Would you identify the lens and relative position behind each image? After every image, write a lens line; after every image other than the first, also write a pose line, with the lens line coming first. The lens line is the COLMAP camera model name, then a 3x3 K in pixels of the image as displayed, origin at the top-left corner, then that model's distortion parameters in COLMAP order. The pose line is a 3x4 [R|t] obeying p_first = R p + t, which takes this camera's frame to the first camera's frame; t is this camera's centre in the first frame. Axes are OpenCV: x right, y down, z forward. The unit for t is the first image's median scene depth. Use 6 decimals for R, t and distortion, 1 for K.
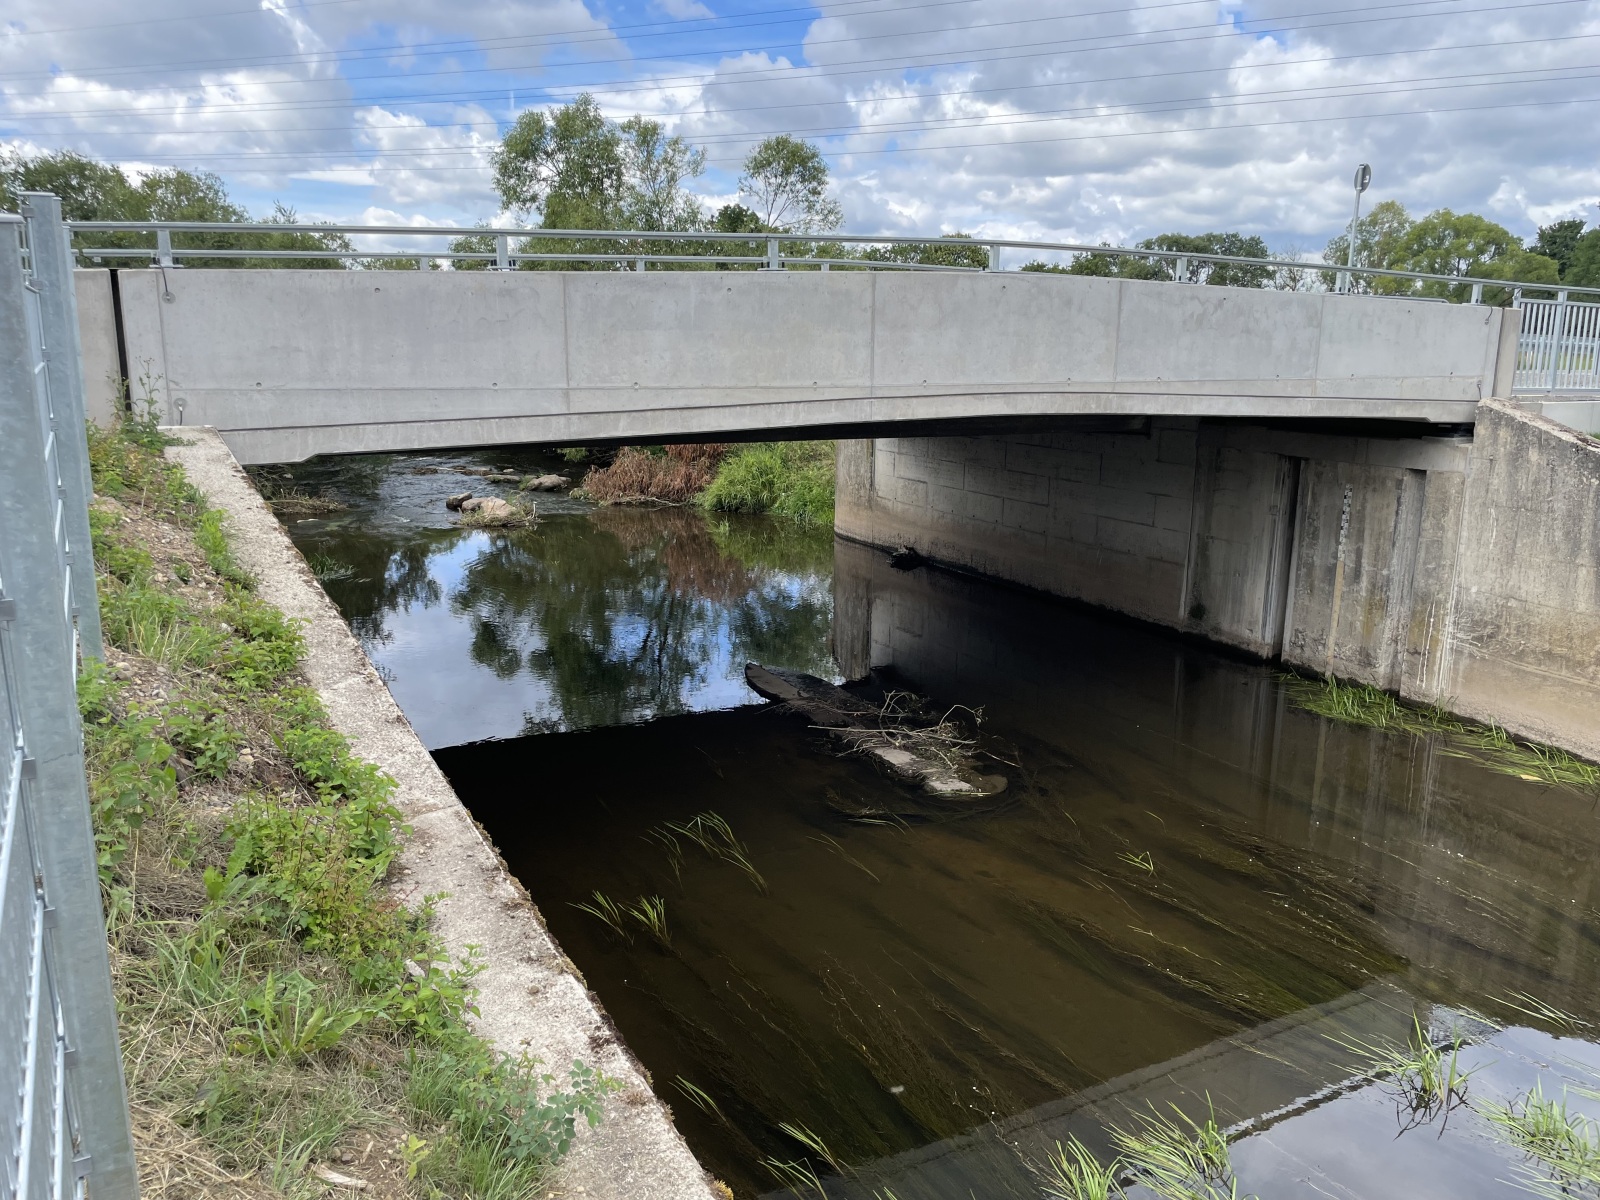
lens RADIAL K [[1220.1, 0, 801.8], [0, 1220.1, 606.7], [0, 0, 1]] dist [0.086254, -0.114804]
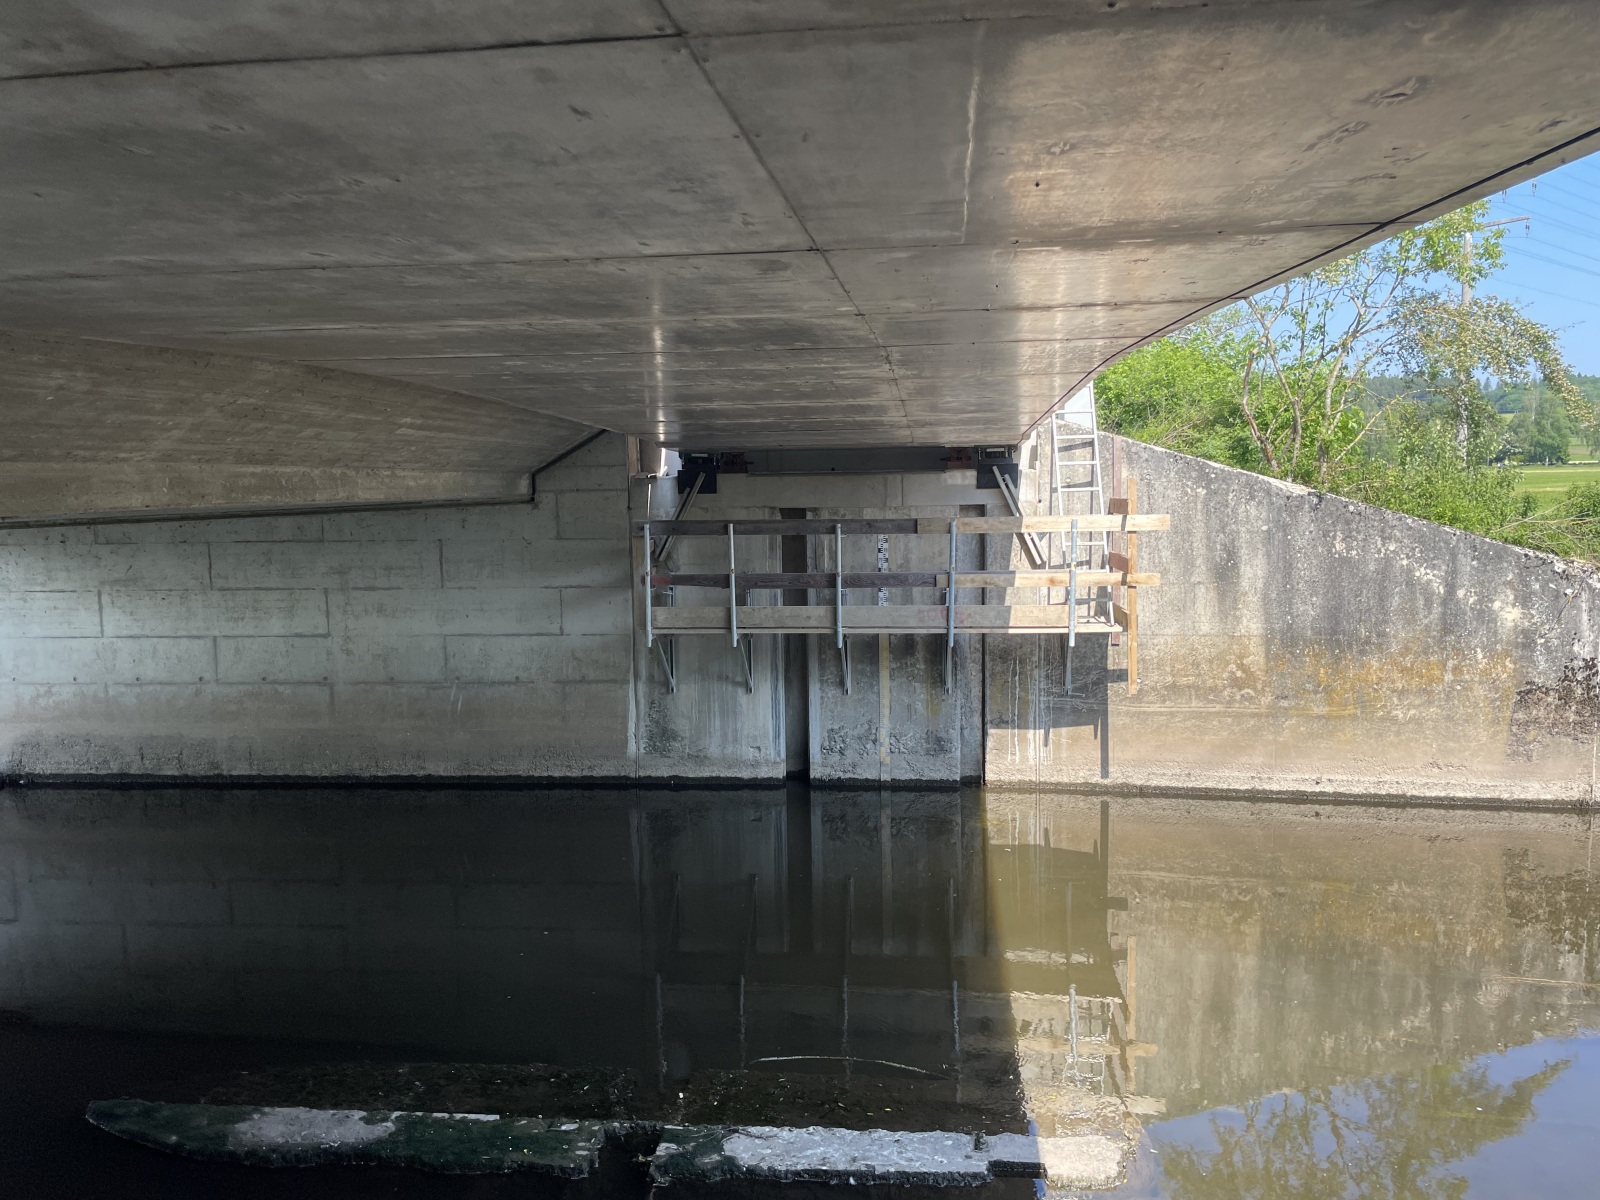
lens RADIAL K [[1220.1, 0, 793.0], [0, 1220.1, 601.3], [0, 0, 1]] dist [0.086254, -0.114804]
pose [[0.550659, -0.108262, 0.827680, -0.247555], [0.204184, 0.978901, -0.007802, -0.063227], [-0.809372, 0.173295, 0.561146, 0.621913]]
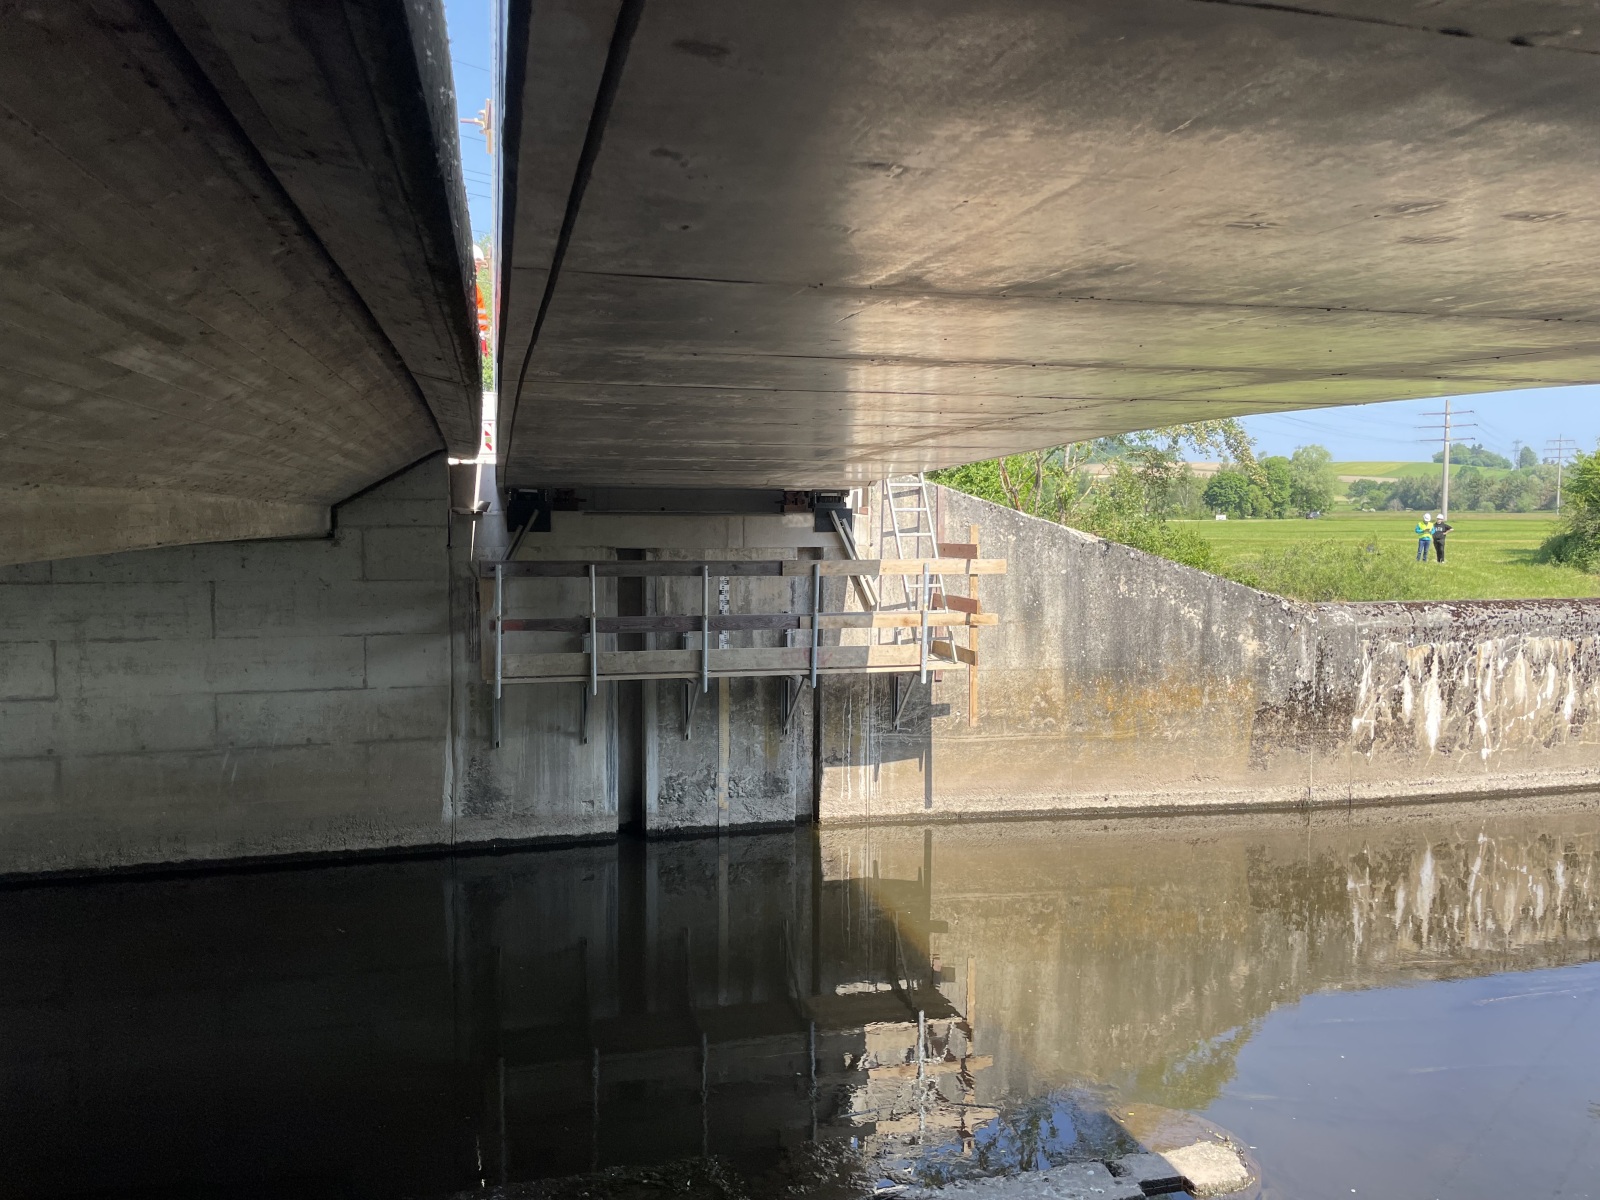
lens RADIAL K [[1220.1, 0, 810.7], [0, 1220.1, 603.7], [0, 0, 1]] dist [0.086254, -0.114804]
pose [[0.214417, -0.086001, 0.972949, -0.307550], [0.209920, 0.976896, 0.040088, -0.102611], [-0.953918, 0.195645, 0.227516, 0.784308]]
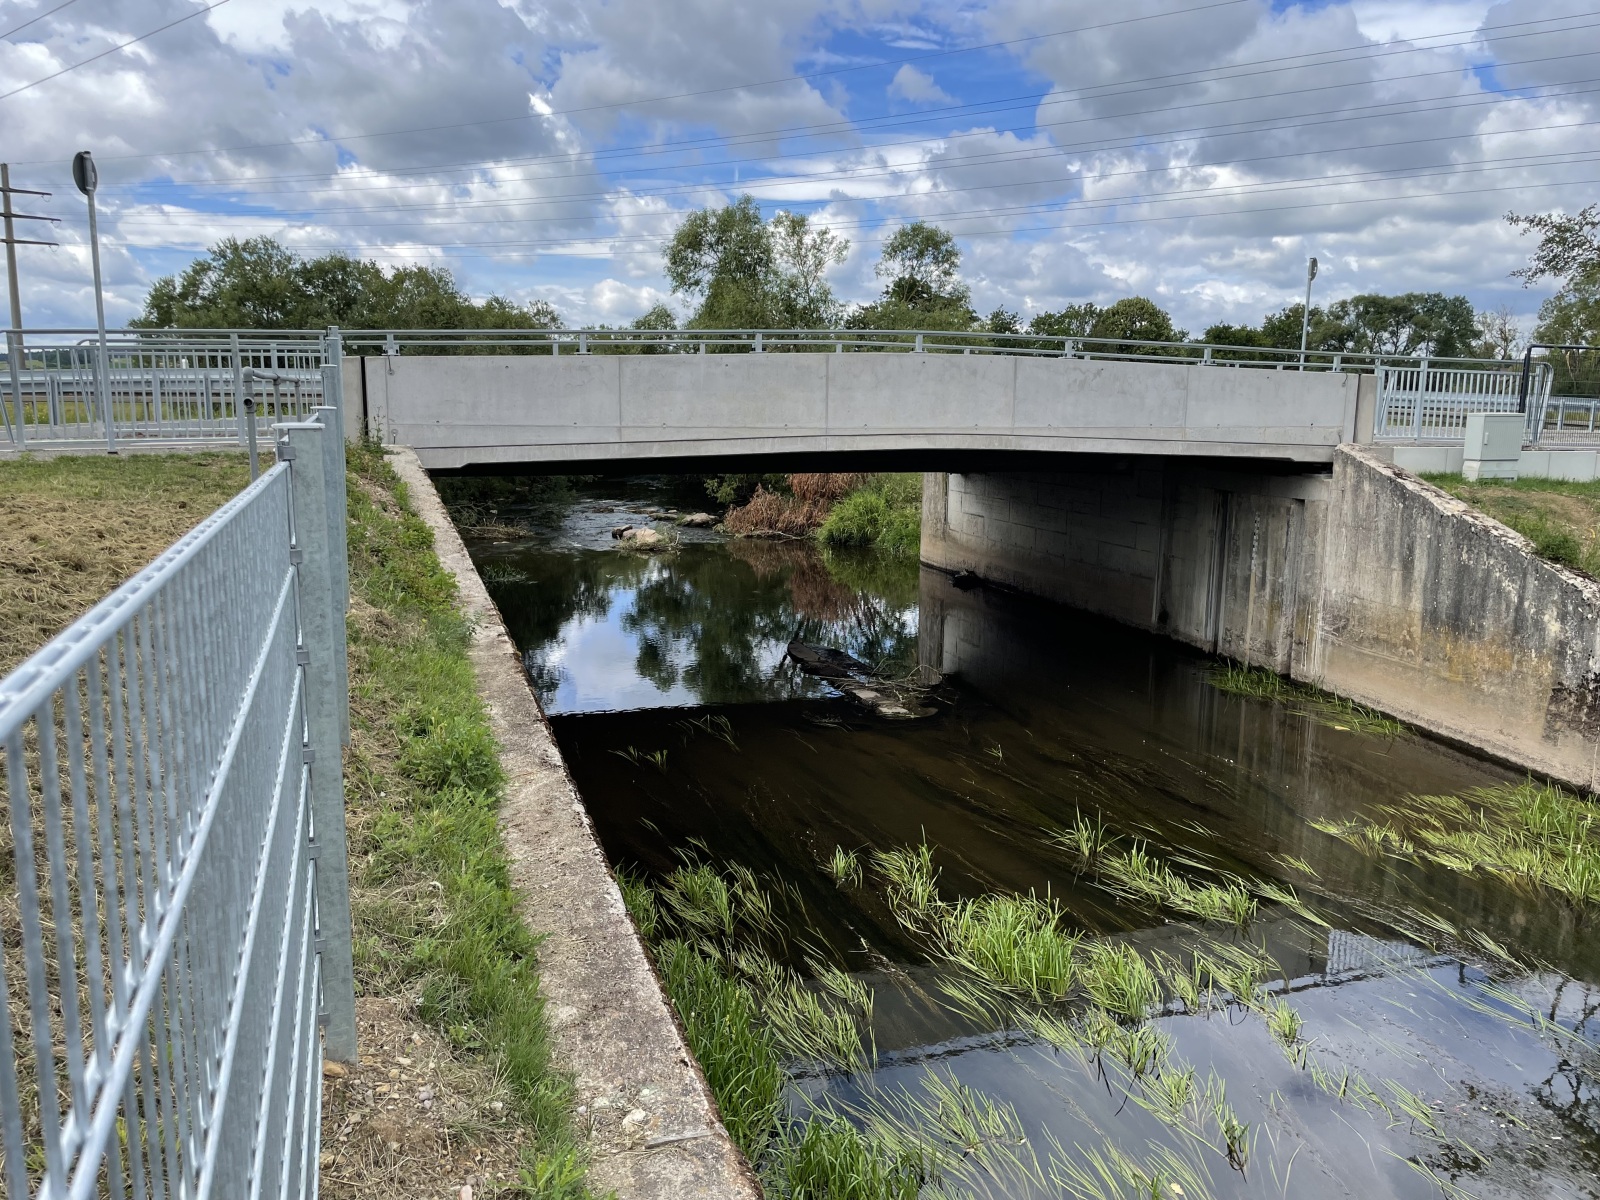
lens RADIAL K [[1220.1, 0, 797.6], [0, 1220.1, 612.8], [0, 0, 1]] dist [0.086254, -0.114804]
pose [[0.986088, 0.030416, -0.163416, 0.188434], [-0.037495, 0.998480, -0.040405, 0.074878], [0.161939, 0.045970, 0.985729, -0.327586]]
